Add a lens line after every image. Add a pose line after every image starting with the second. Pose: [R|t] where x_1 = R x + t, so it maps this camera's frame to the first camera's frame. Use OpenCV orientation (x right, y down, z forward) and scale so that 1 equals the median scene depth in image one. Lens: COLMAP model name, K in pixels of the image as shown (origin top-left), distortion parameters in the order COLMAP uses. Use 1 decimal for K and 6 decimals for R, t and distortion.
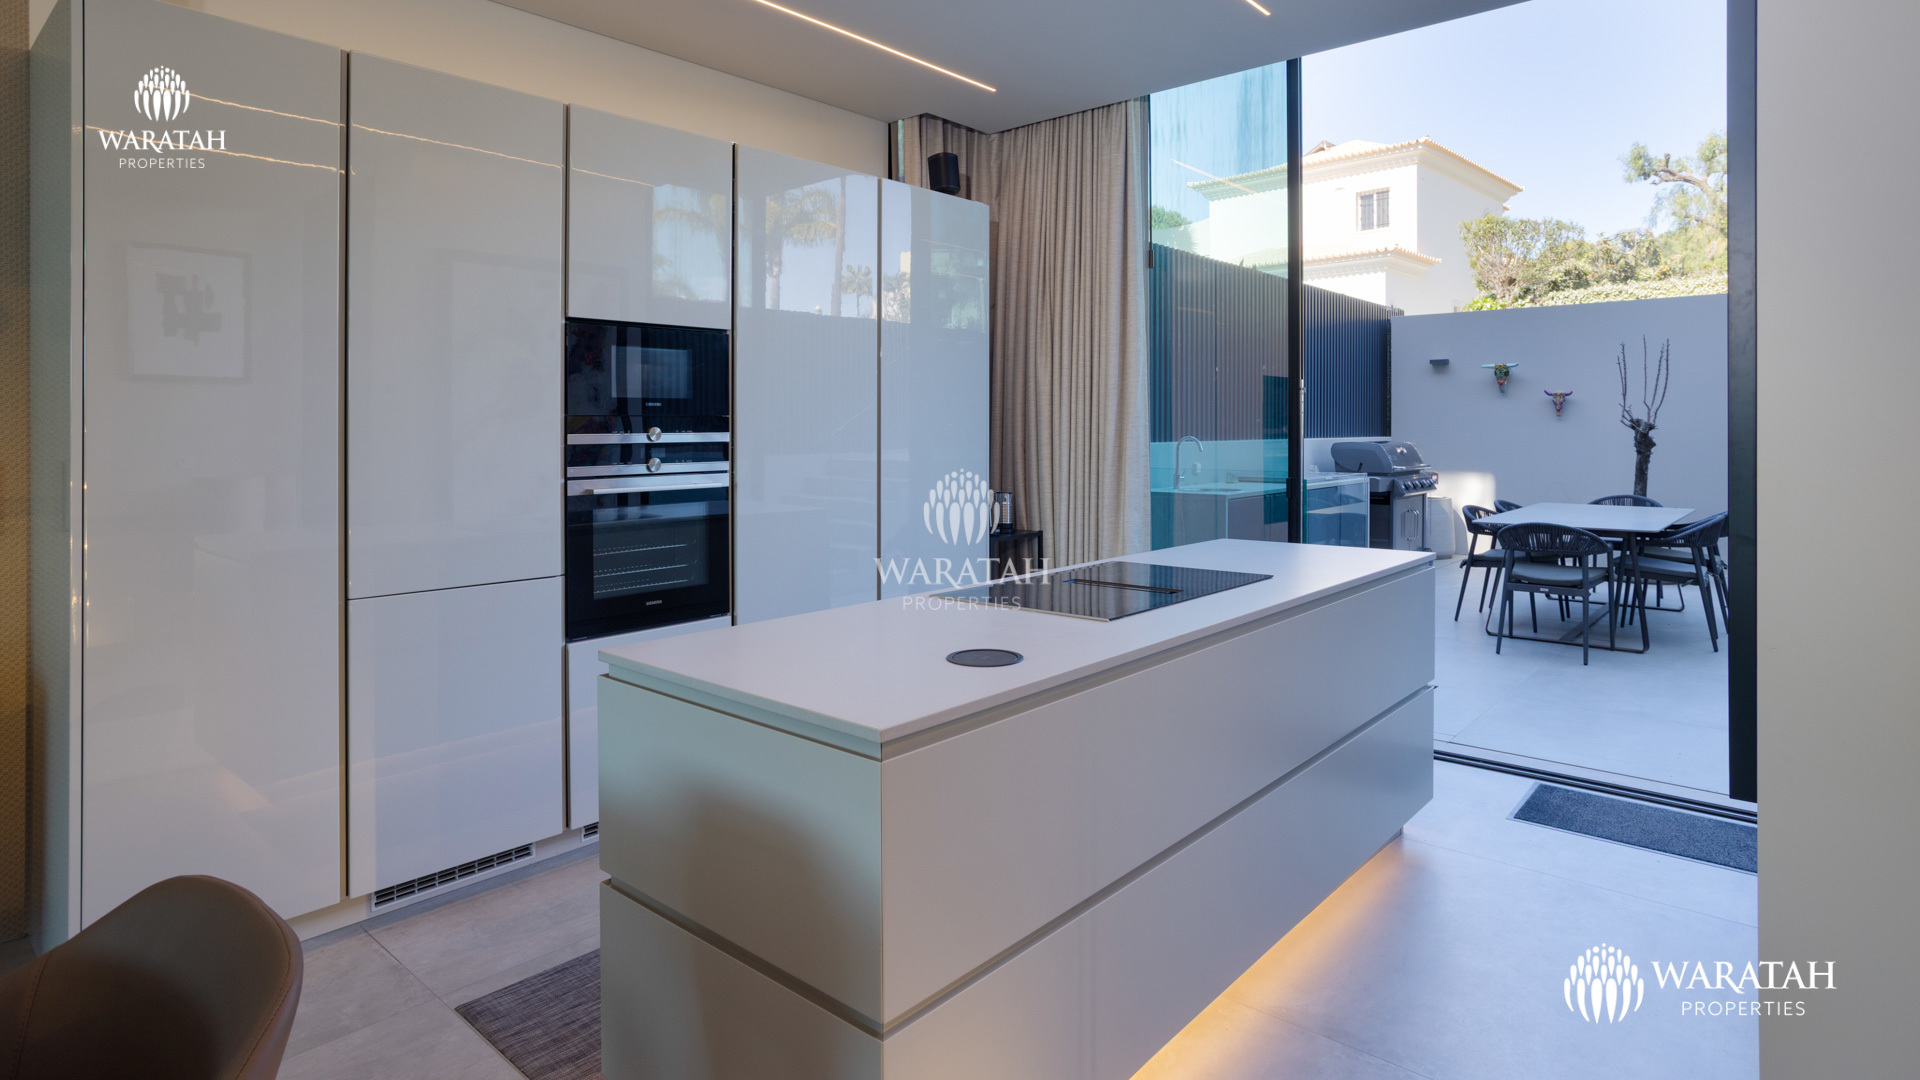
lens RADIAL K [[1006.0, 0, 960.8], [0, 1006.0, 527.4], [0, 0, 1]] dist [-0.026896, -0.000099]
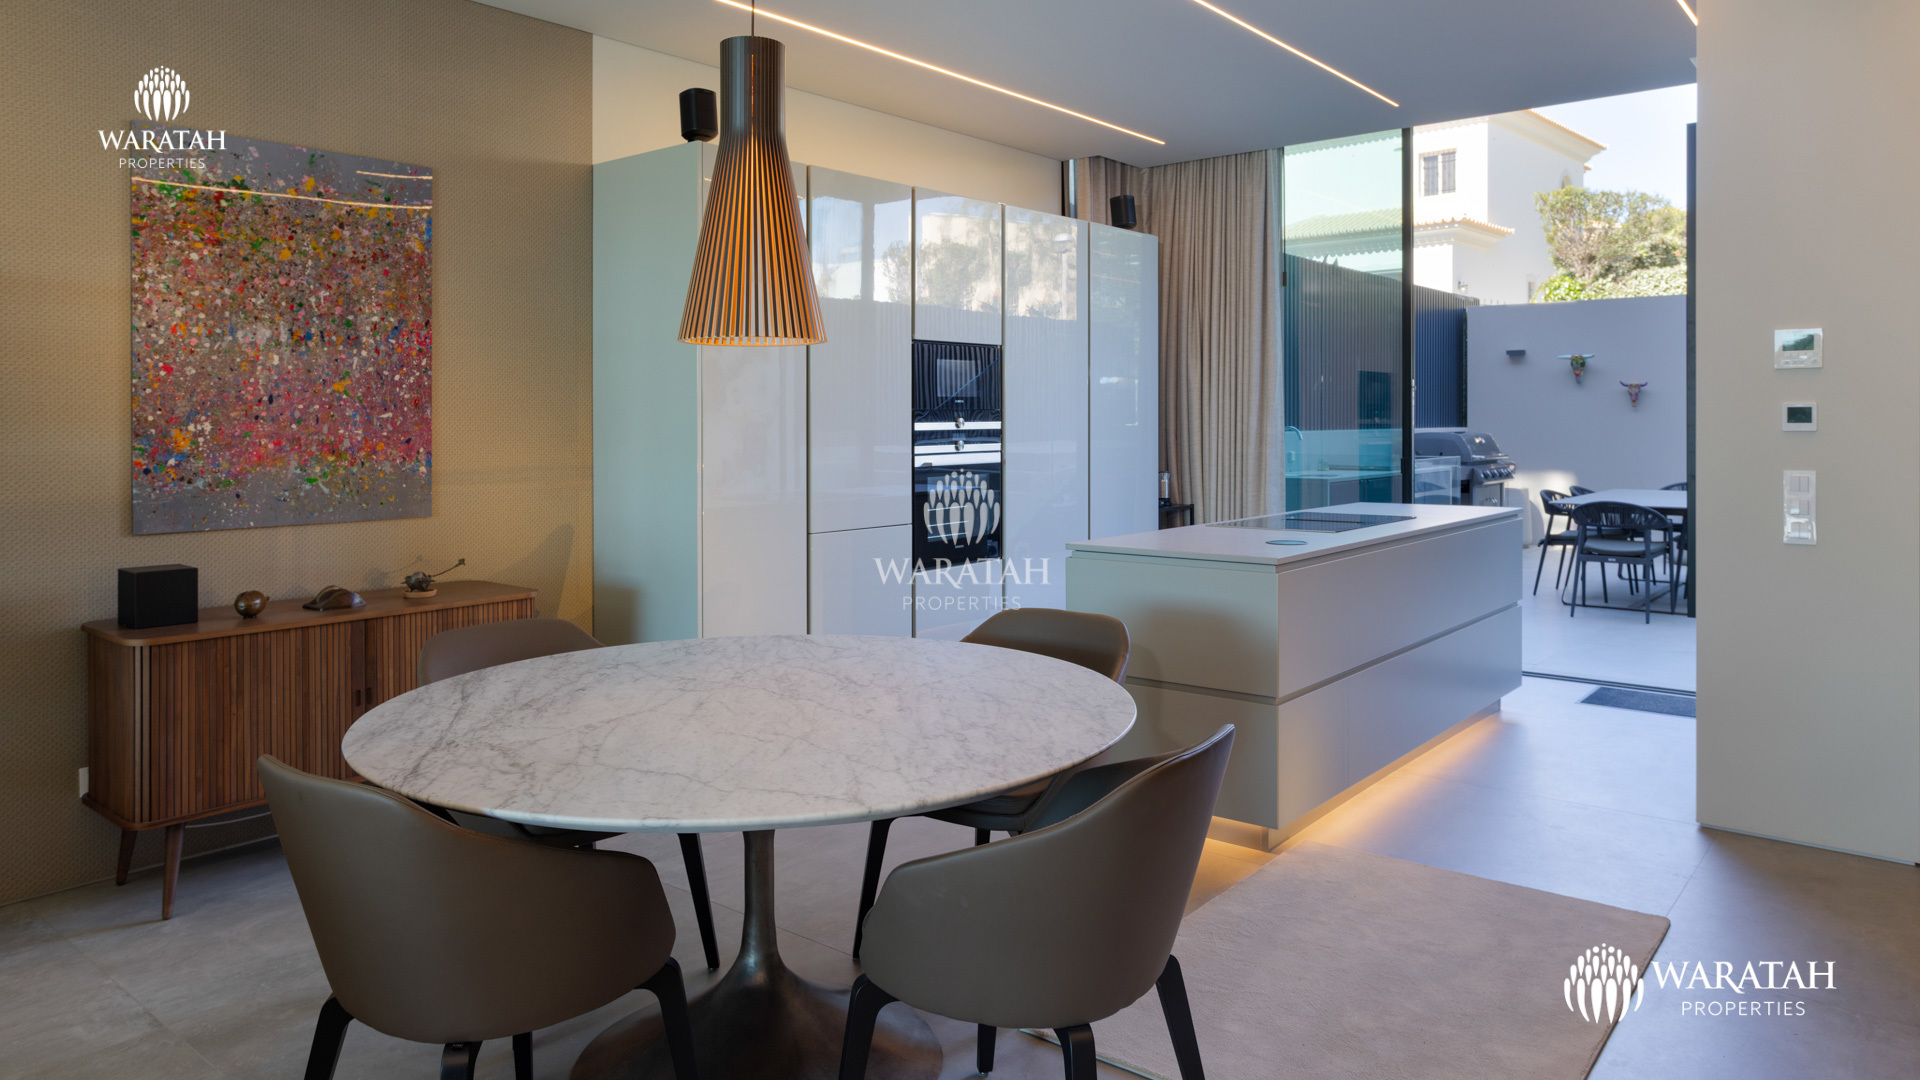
lens RADIAL K [[1172.5, 0, 960.0], [0, 1172.5, 540.0], [0, 0, 1]] dist [-0.053597, 0.044558]
pose [[0.999993, -0.001796, 0.003391, -0.146493], [0.001780, 0.999988, 0.004587, 0.028244], [-0.003399, -0.004581, 0.999984, -0.285863]]
